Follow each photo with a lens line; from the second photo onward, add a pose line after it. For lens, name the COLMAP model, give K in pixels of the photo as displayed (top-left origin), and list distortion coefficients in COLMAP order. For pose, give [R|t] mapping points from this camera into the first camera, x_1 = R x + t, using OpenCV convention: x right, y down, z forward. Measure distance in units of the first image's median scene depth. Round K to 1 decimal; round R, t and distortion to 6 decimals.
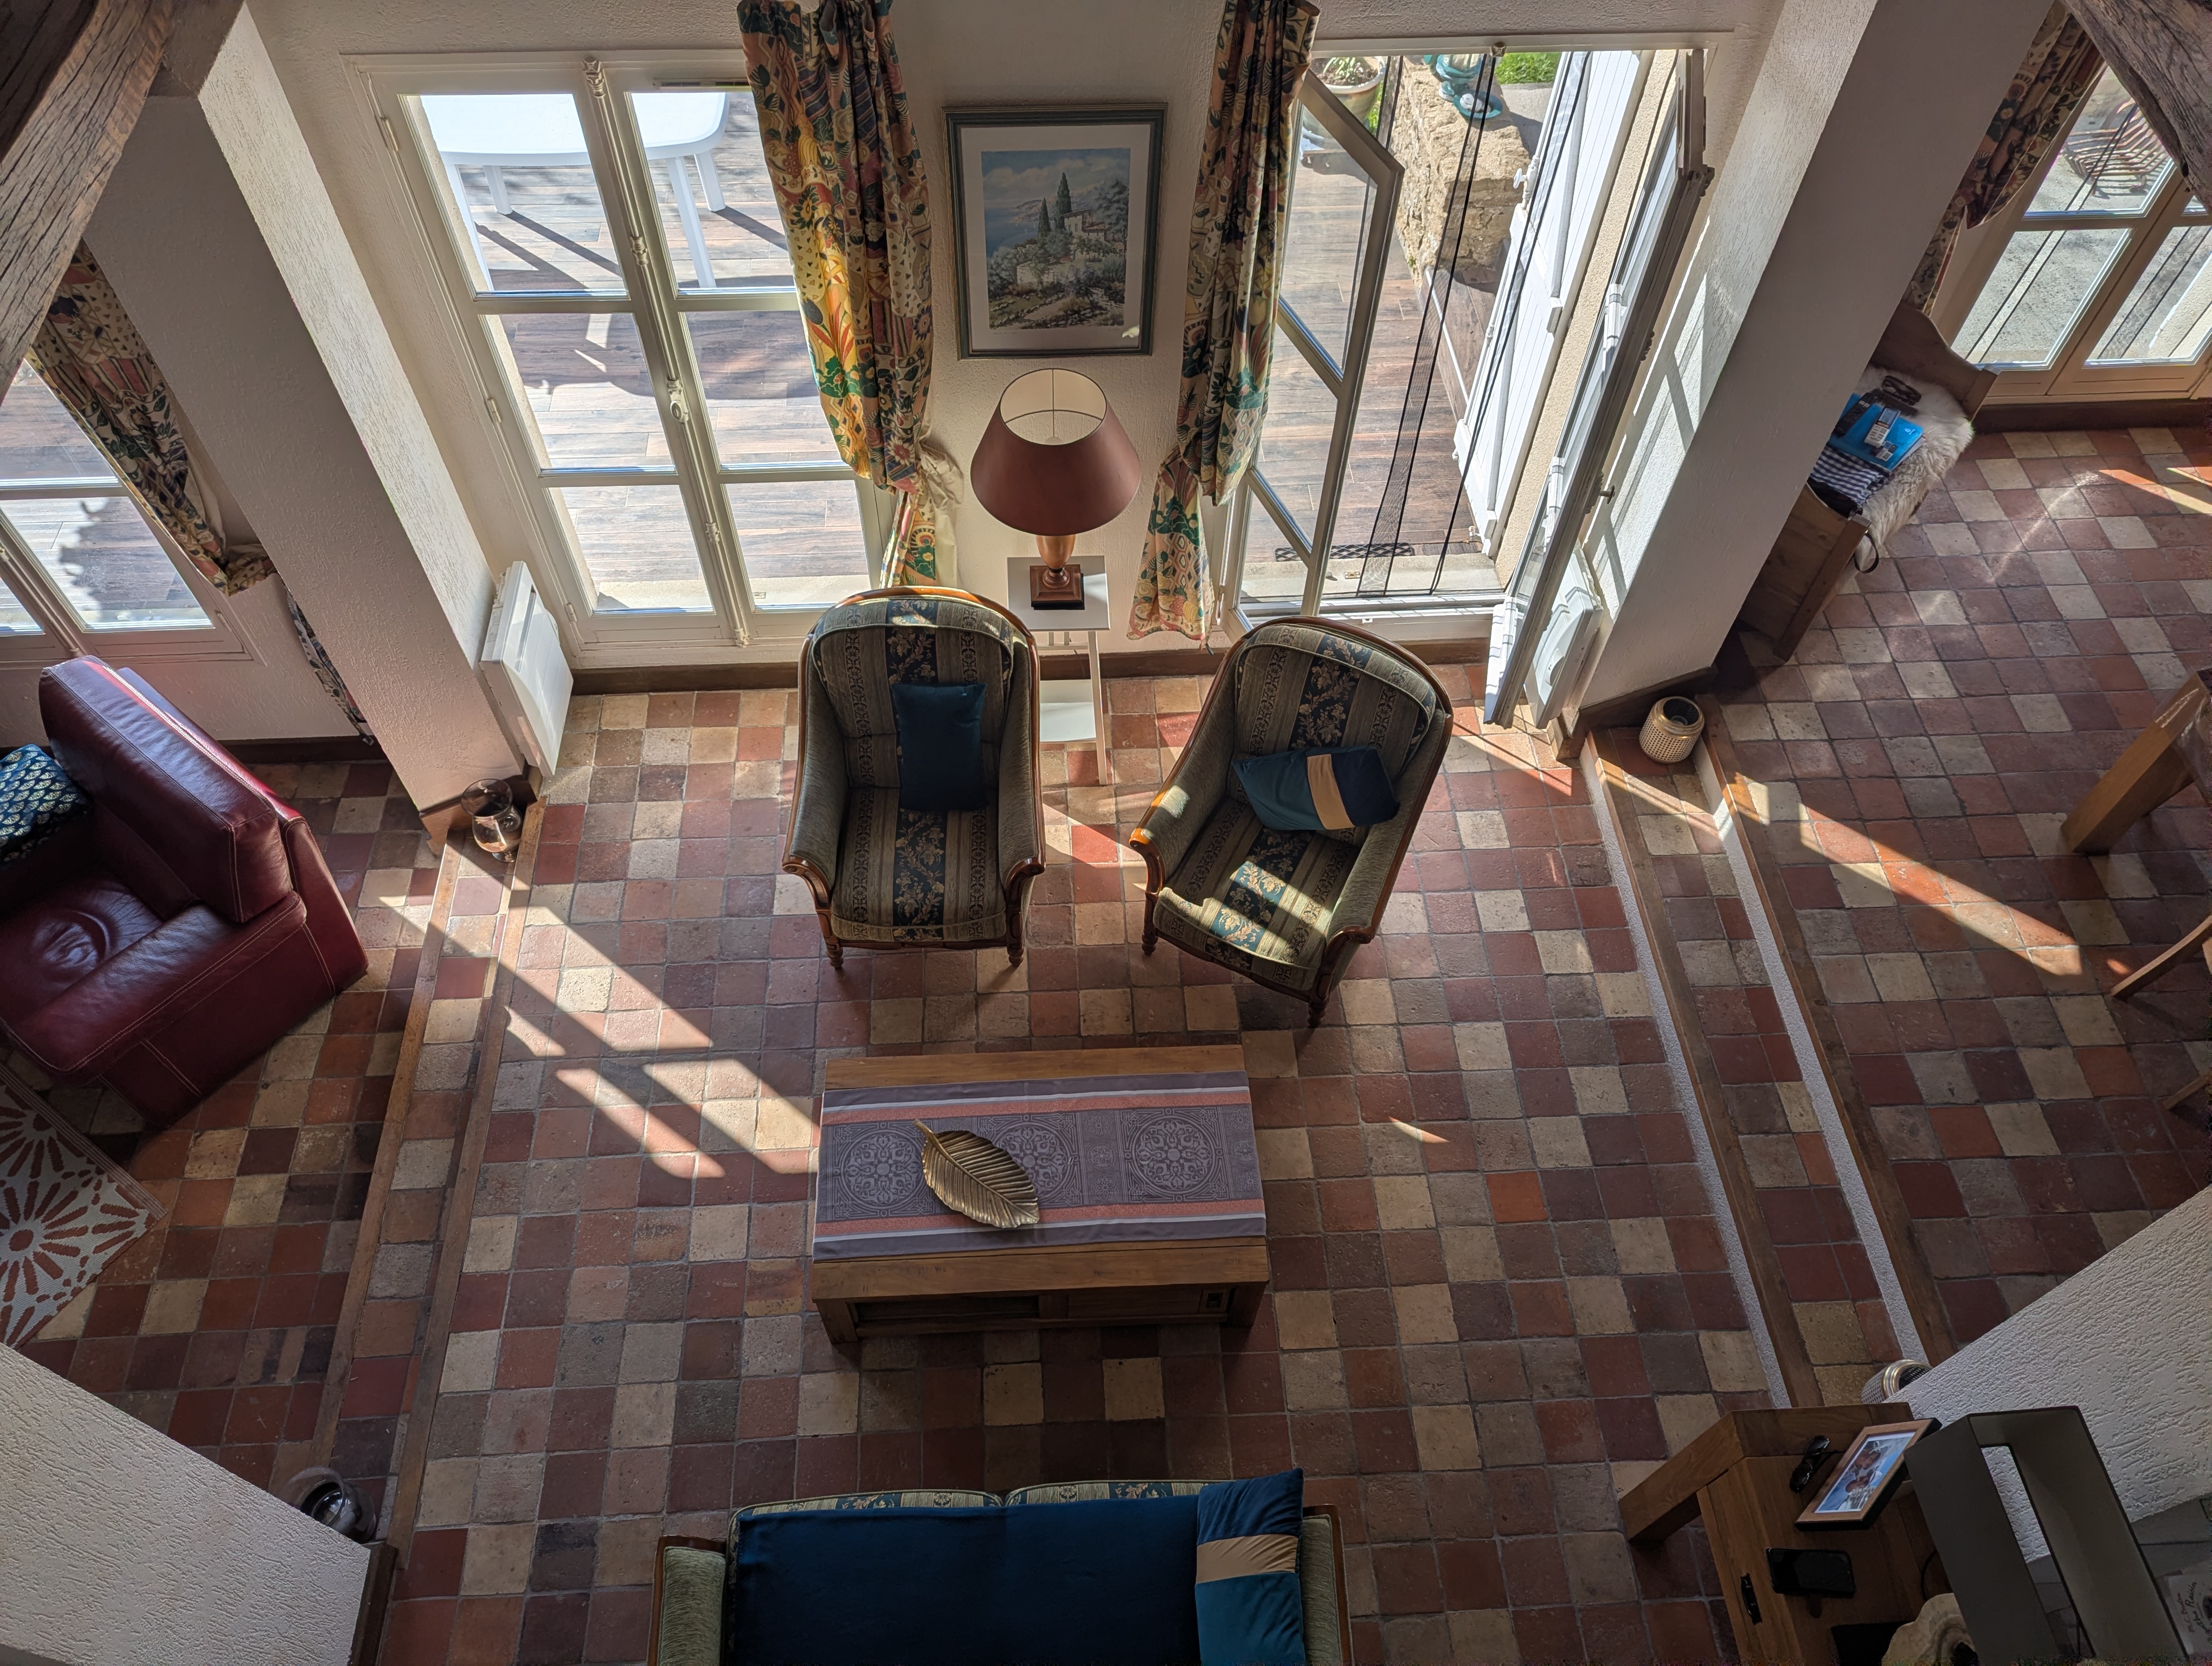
lens RADIAL K [[1563.7, 0, 1103.7], [0, 1563.7, 831.9], [0, 0, 1]] dist [0.002169, 0.000010]
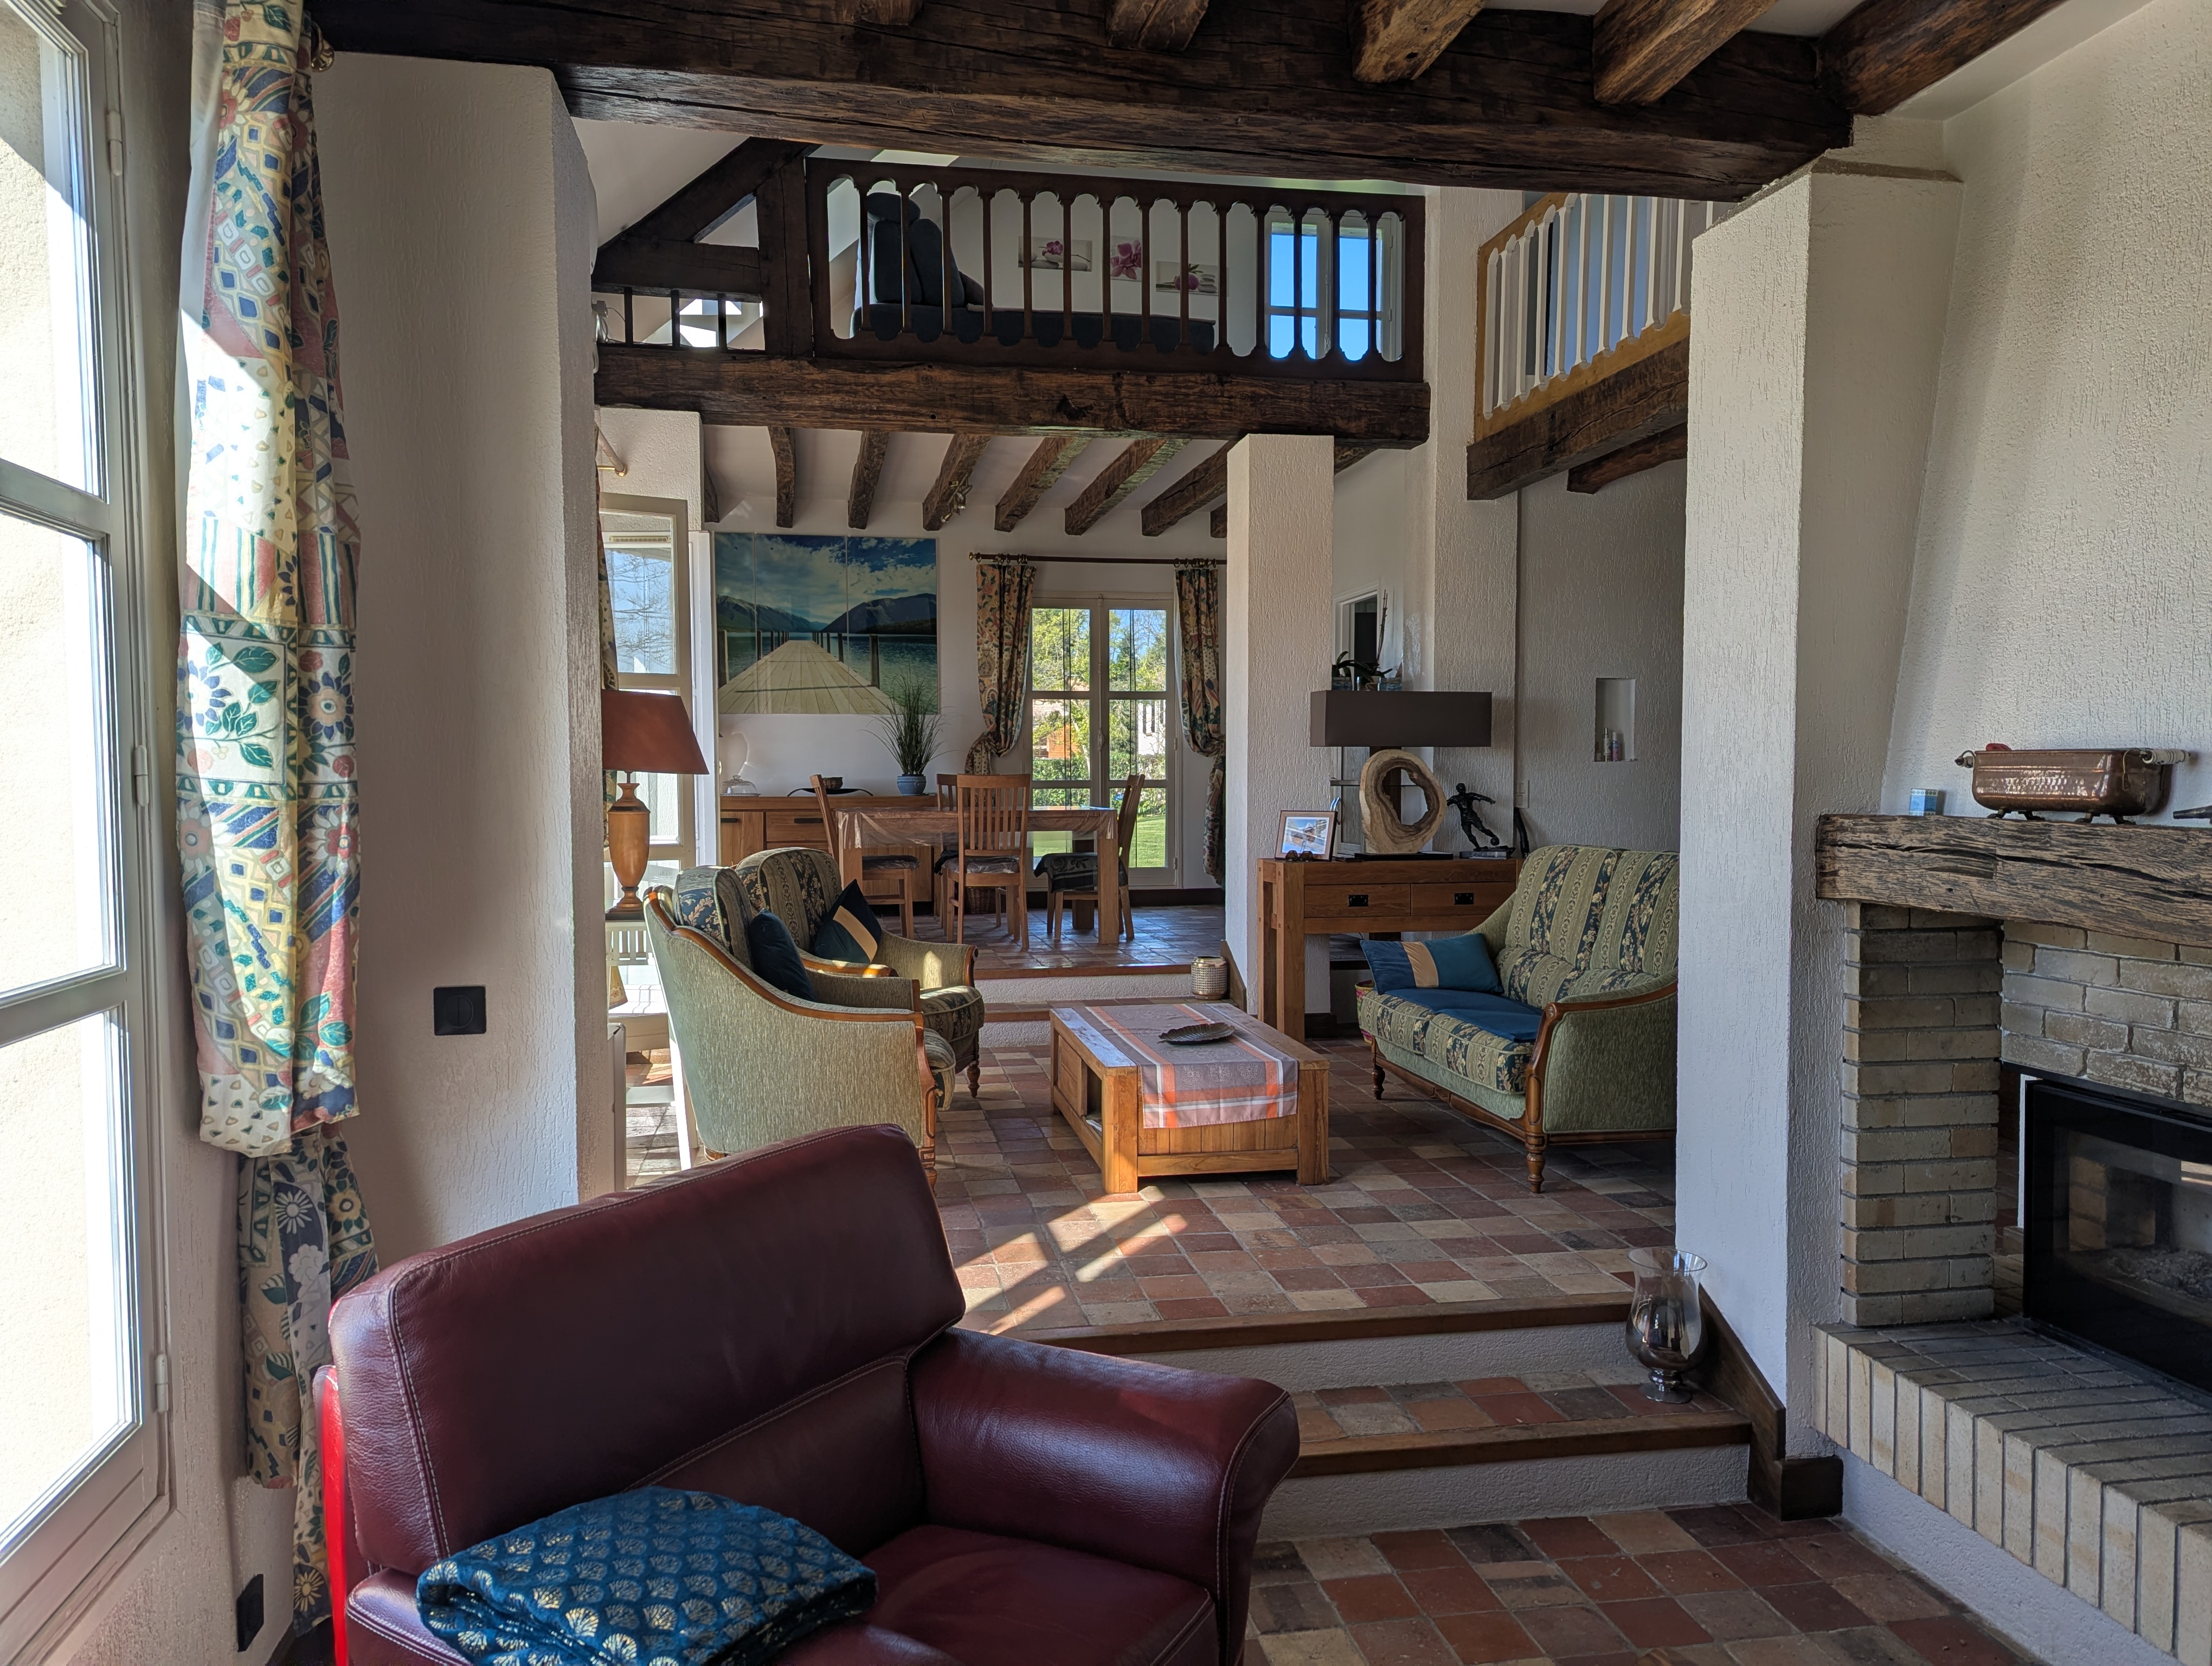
lens RADIAL K [[1563.7, 0, 1105.6], [0, 1563.7, 831.5], [0, 0, 1]] dist [0.002169, 0.000010]
pose [[-0.112593, -0.067081, 0.991374, -1.131416], [0.814767, 0.564851, 0.130756, -0.061916], [-0.568750, 0.822462, -0.008943, 0.857904]]
